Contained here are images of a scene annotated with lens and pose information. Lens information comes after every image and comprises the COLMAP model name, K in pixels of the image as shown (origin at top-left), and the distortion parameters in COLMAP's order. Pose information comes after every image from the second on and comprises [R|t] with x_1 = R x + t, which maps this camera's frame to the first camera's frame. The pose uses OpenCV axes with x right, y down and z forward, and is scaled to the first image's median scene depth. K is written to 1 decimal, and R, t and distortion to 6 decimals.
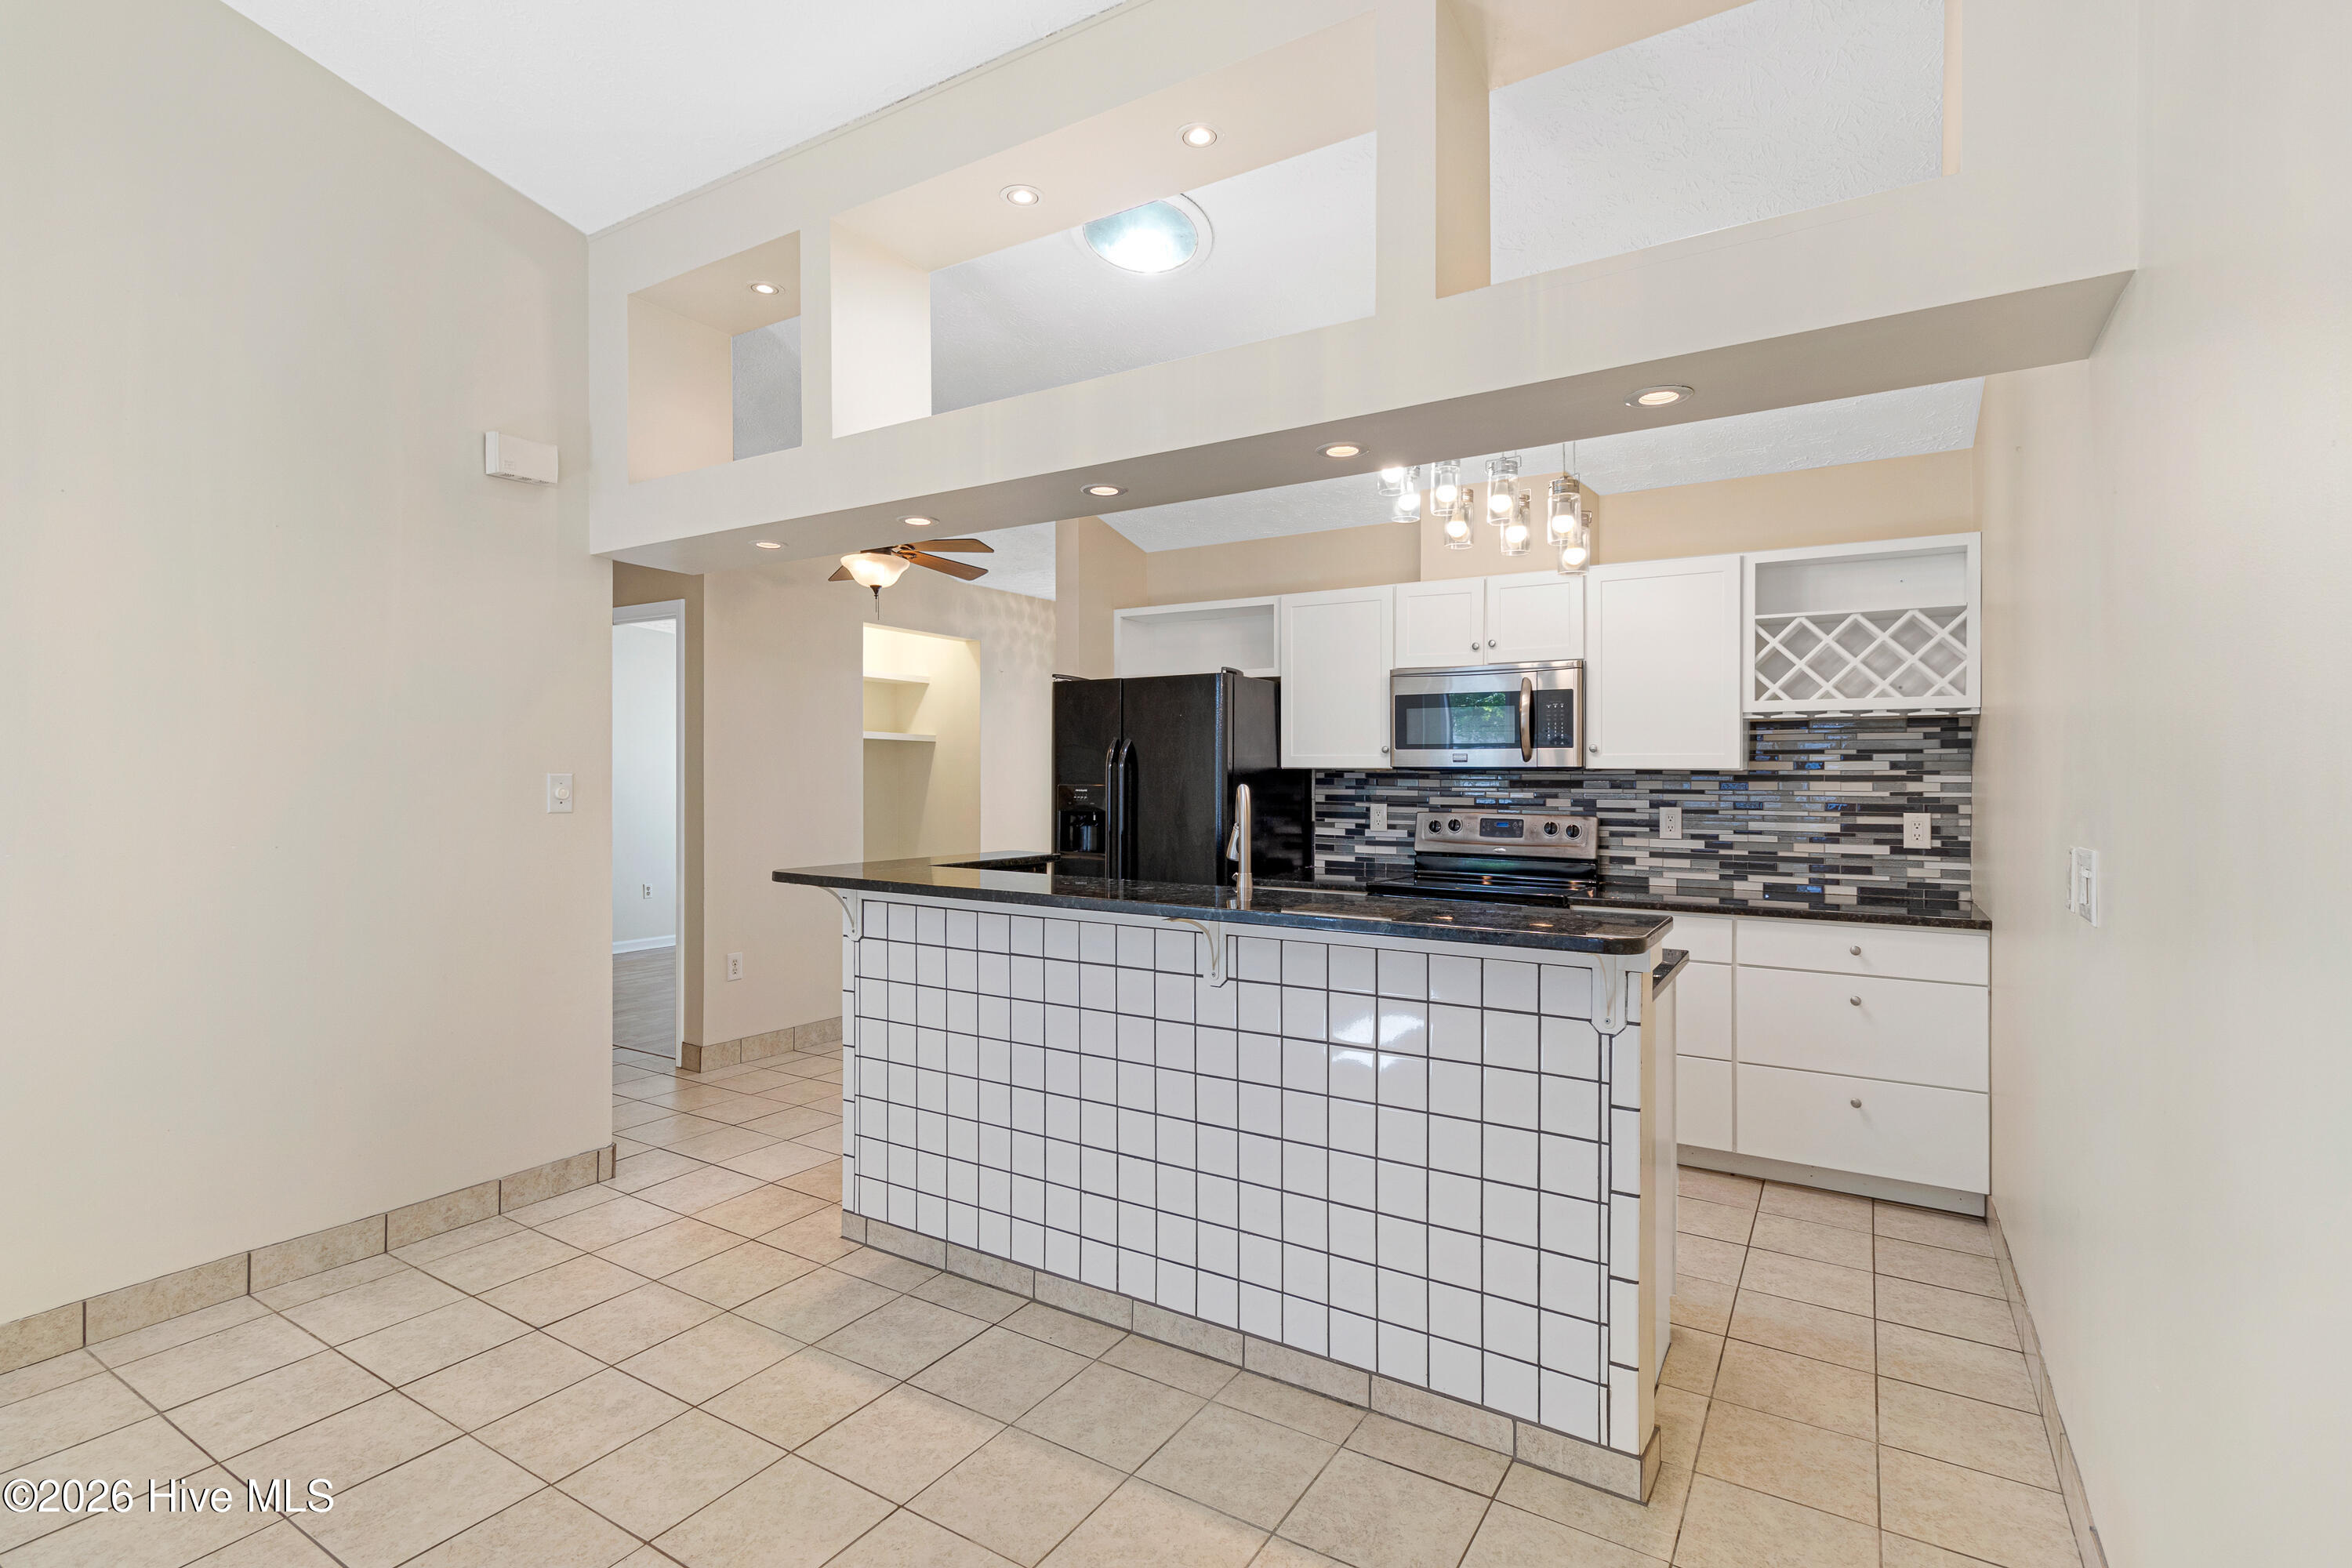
lens RADIAL K [[1107.9, 0, 1160.0], [0, 1107.9, 771.2], [0, 0, 1]] dist [0.002627, 0.000221]
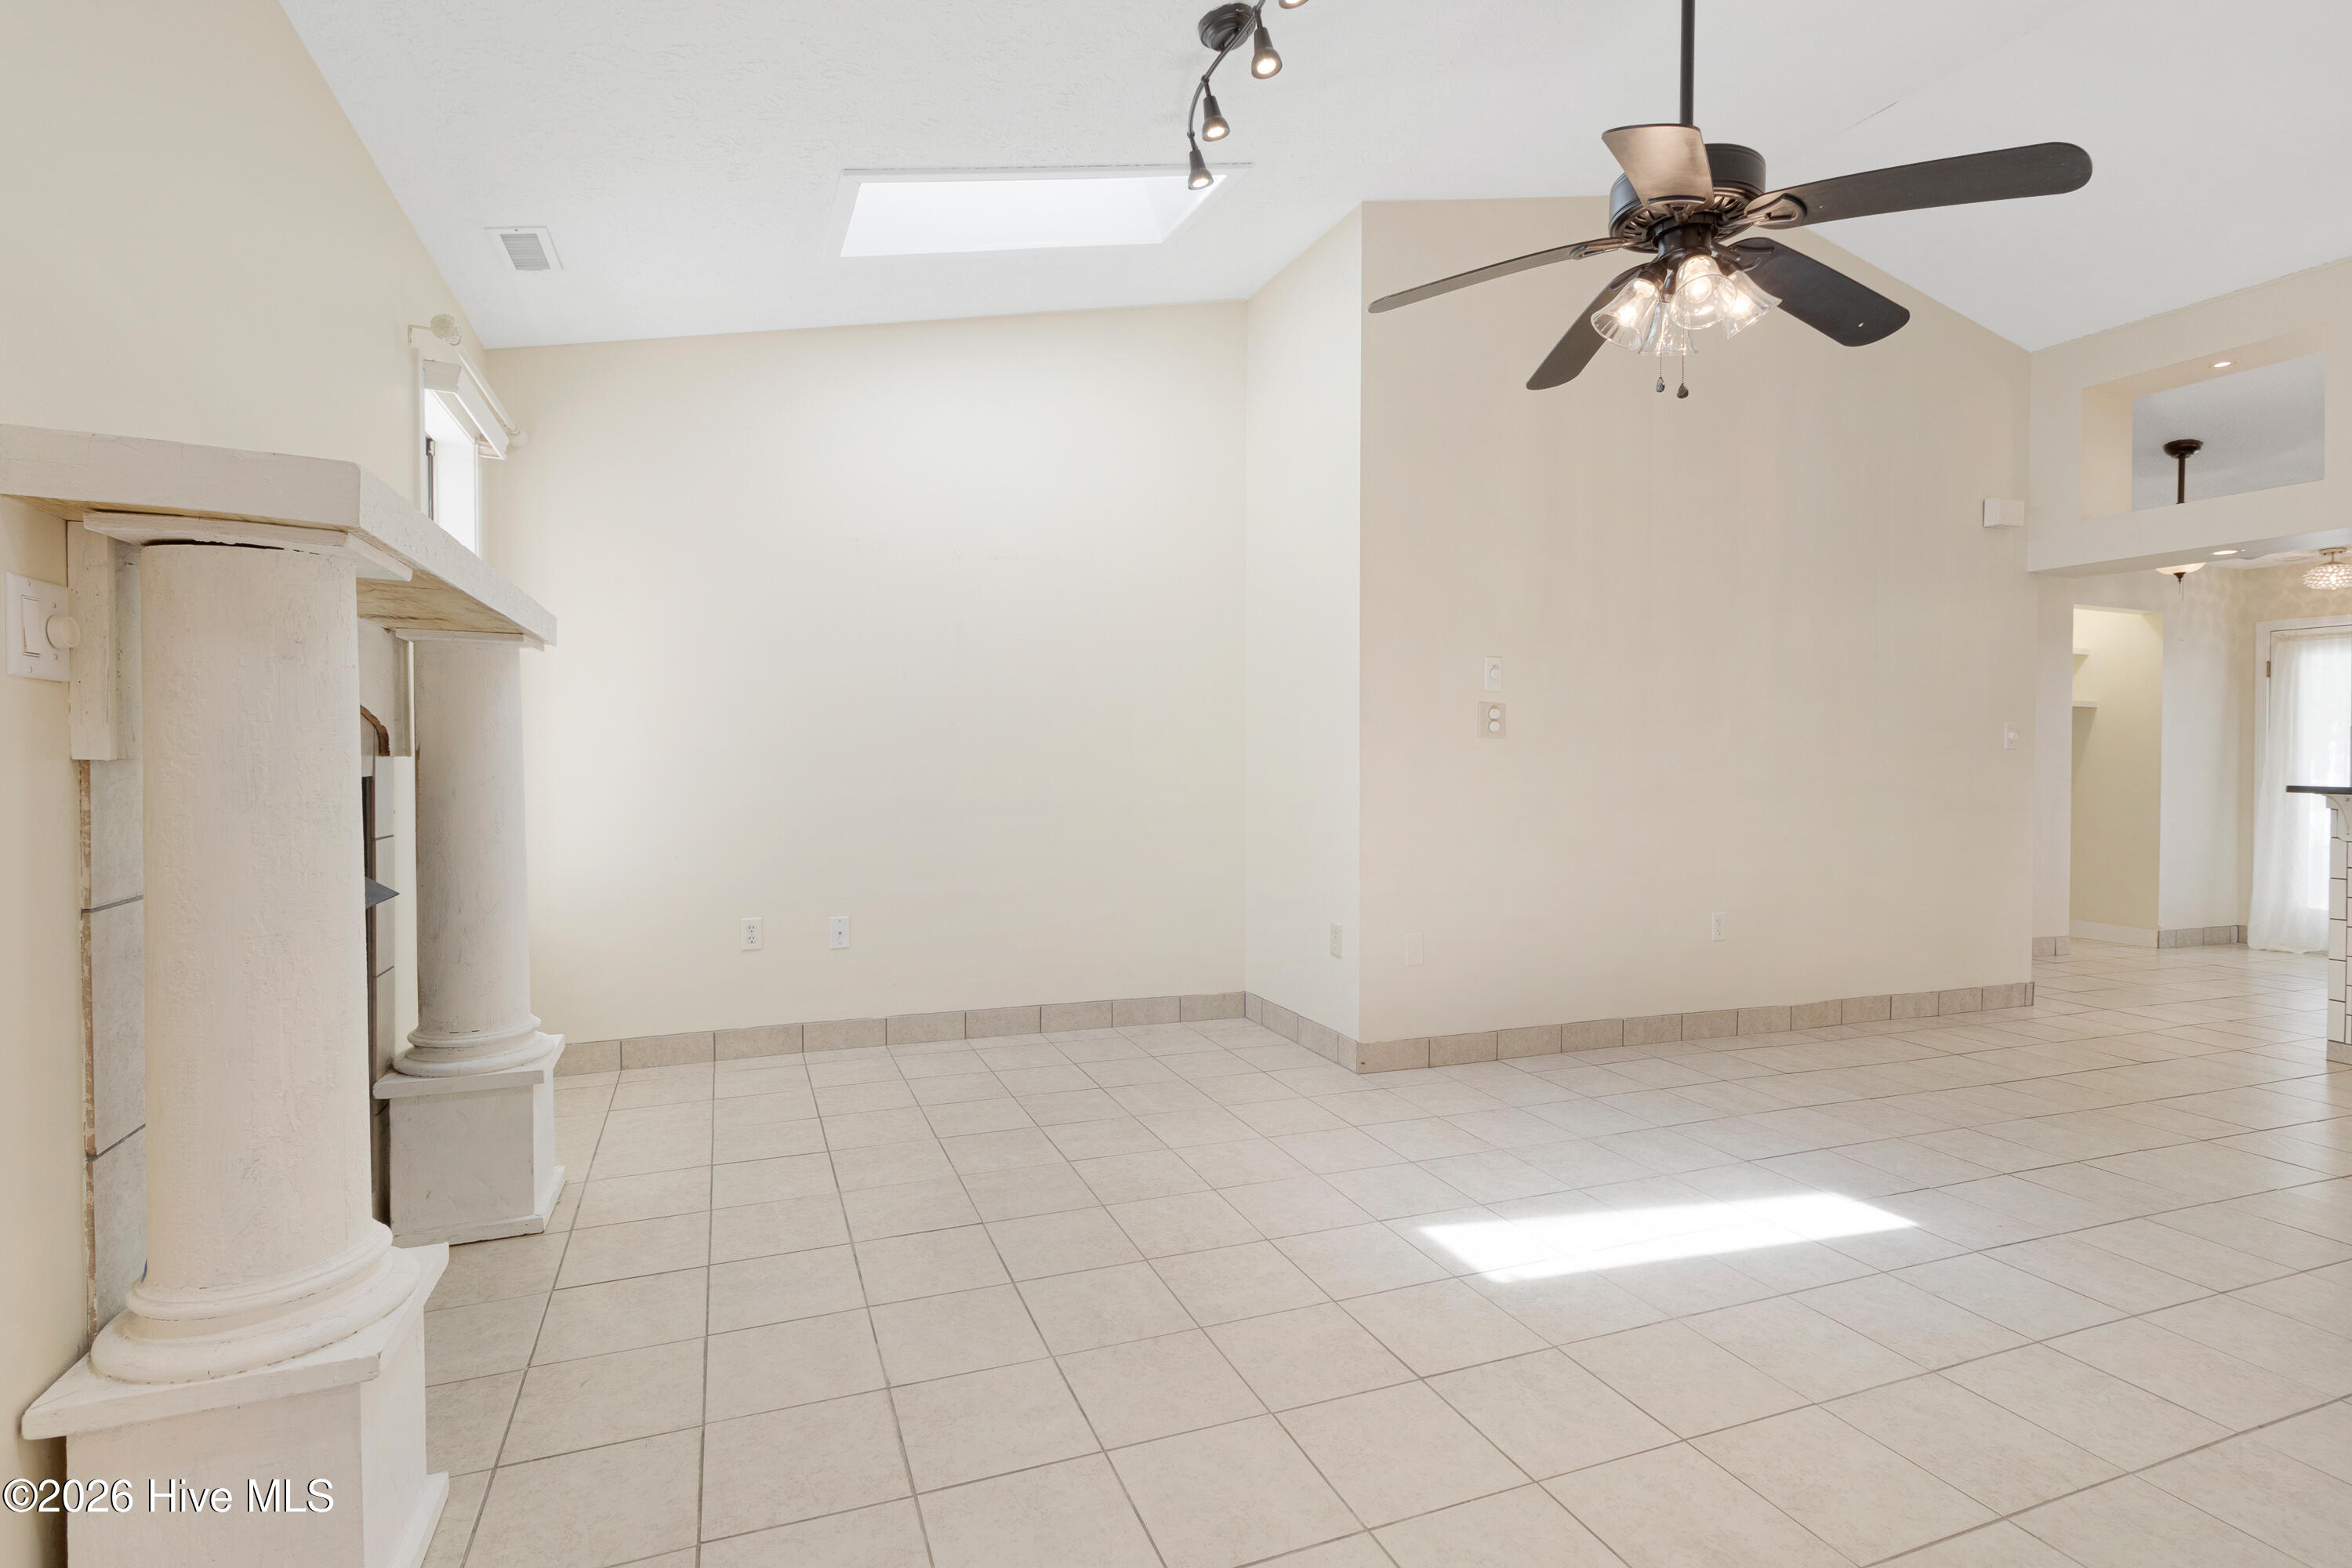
lens RADIAL K [[1107.9, 0, 1160.0], [0, 1107.9, 771.2], [0, 0, 1]] dist [0.002627, 0.000221]
pose [[0.805003, 0.013985, -0.593106, -0.485653], [-0.006167, 0.999865, 0.015205, 0.042809], [0.593238, -0.008583, 0.804981, -0.722710]]
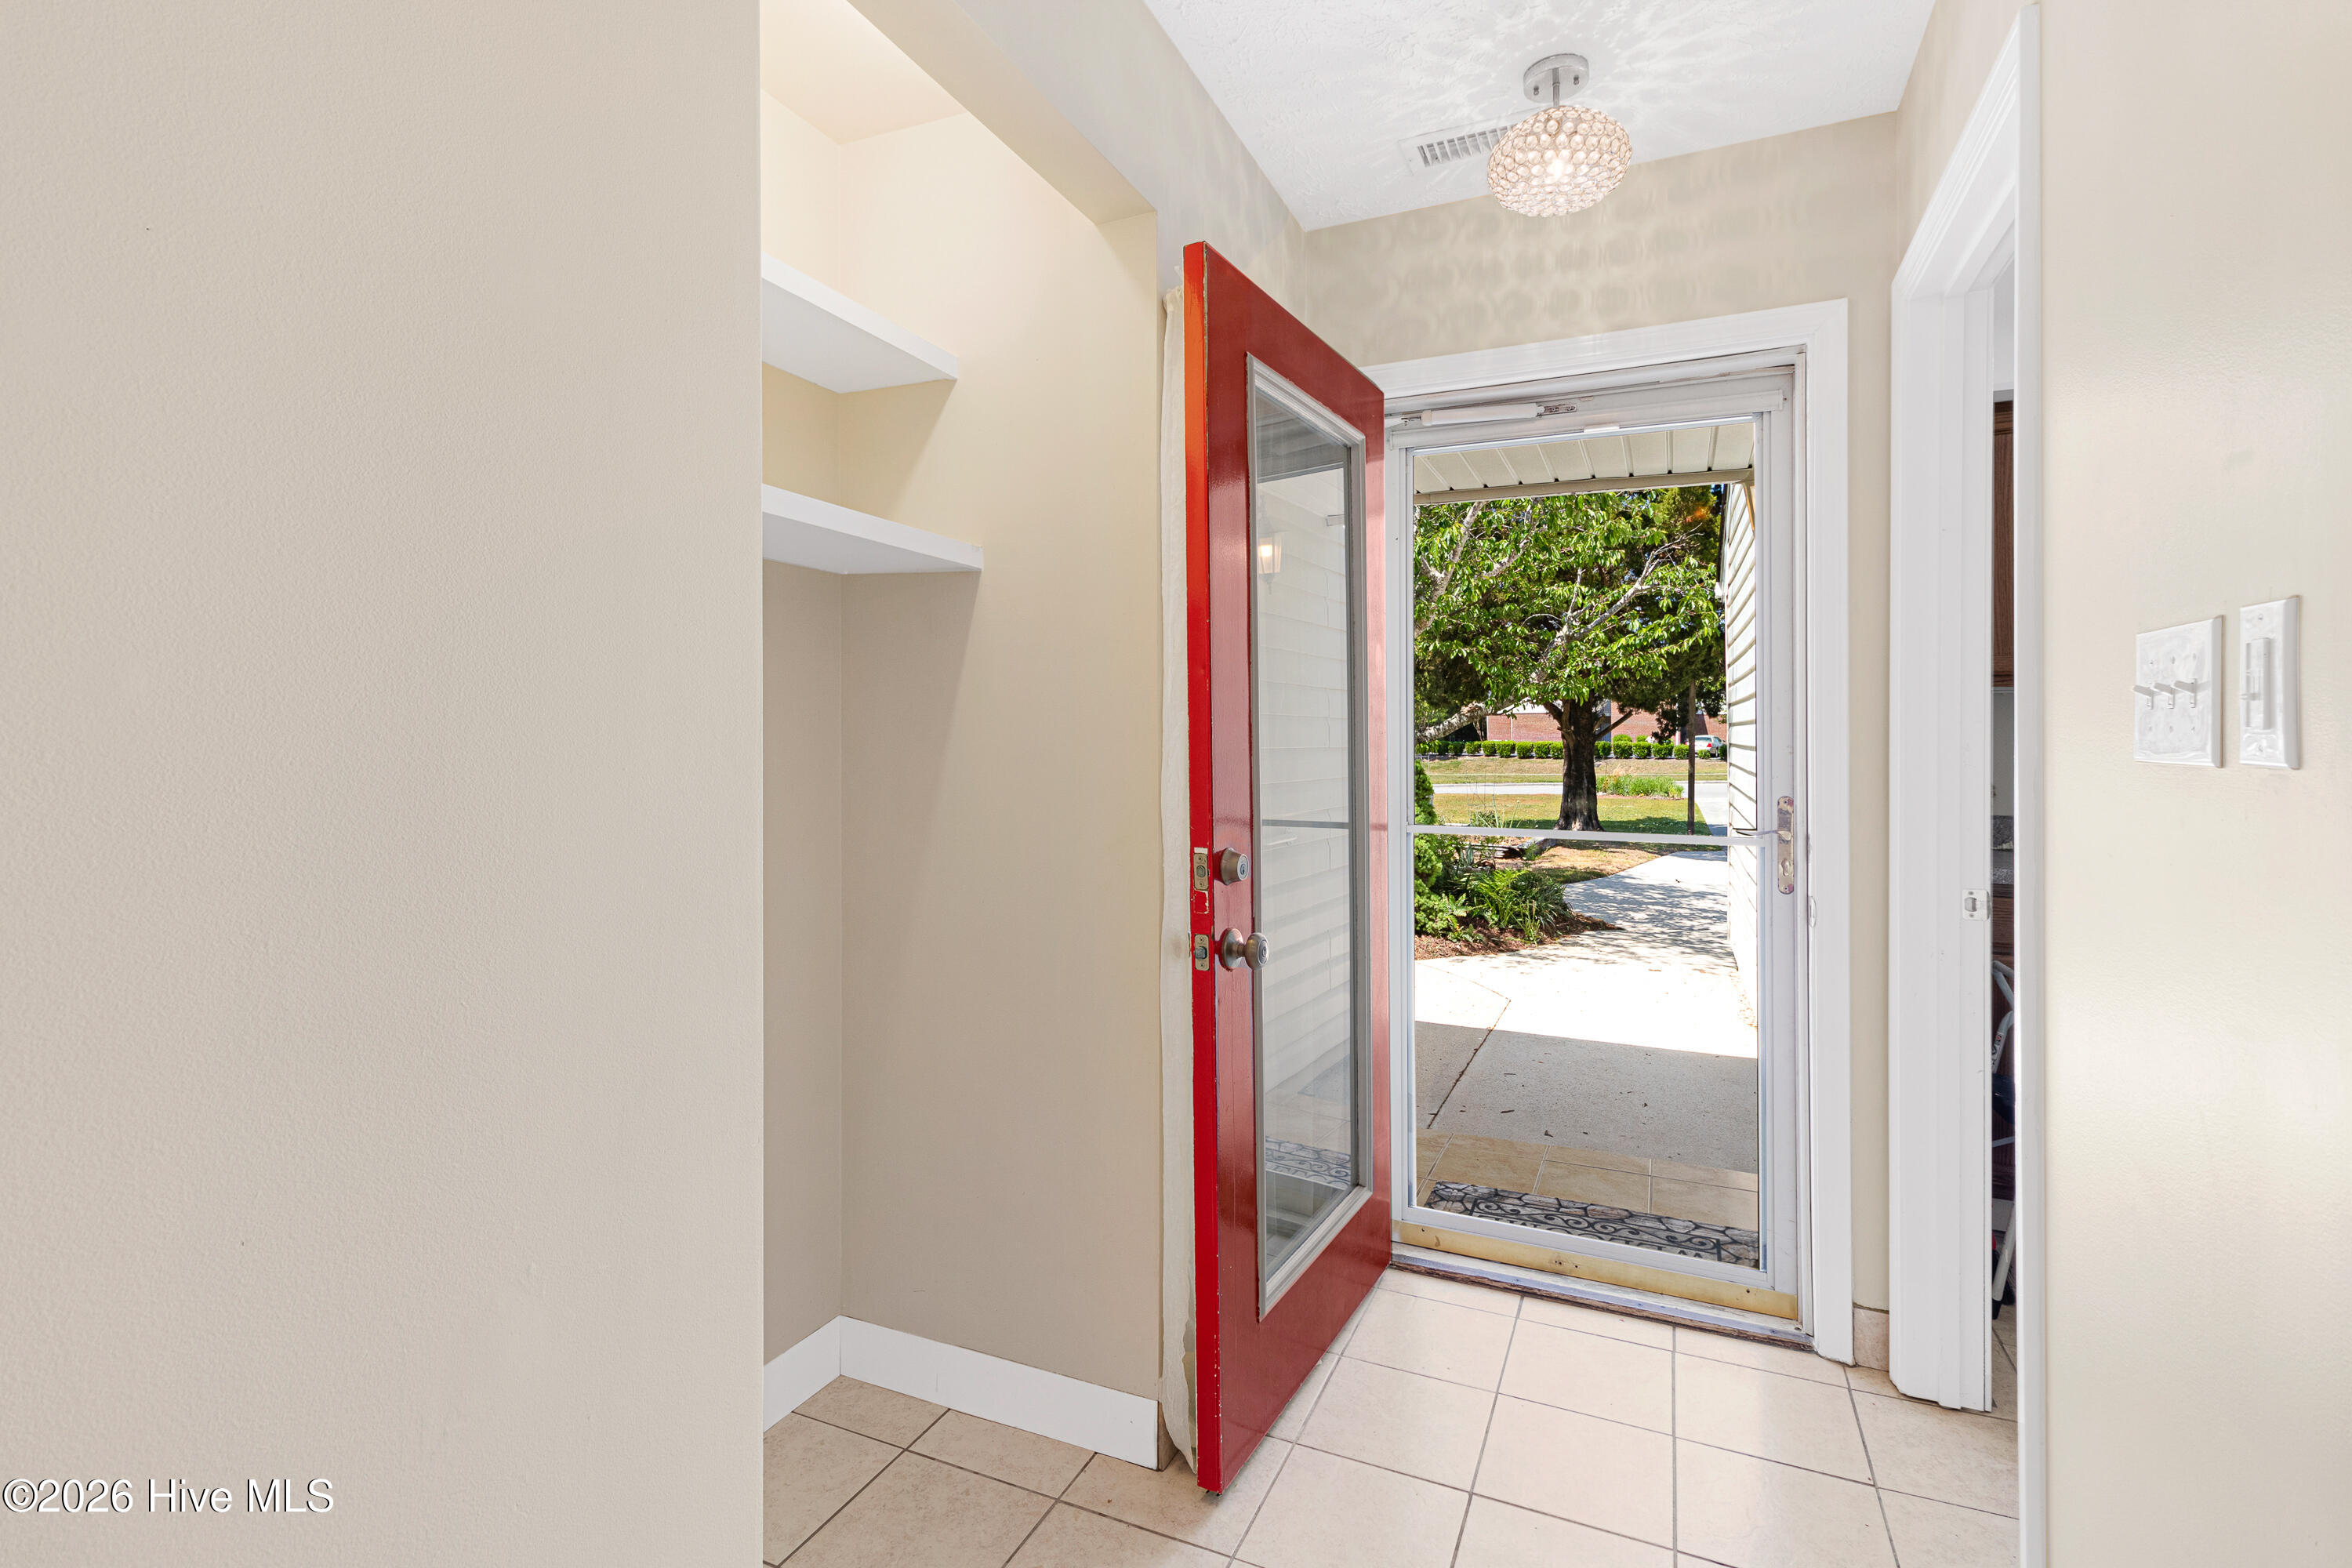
lens RADIAL K [[1107.9, 0, 1160.0], [0, 1107.9, 771.2], [0, 0, 1]] dist [0.002627, 0.000221]
pose [[0.990587, 0.000303, 0.136886, -0.320978], [-0.001298, 0.999973, 0.007176, 0.047304], [-0.136880, -0.007286, 0.990561, 1.121150]]
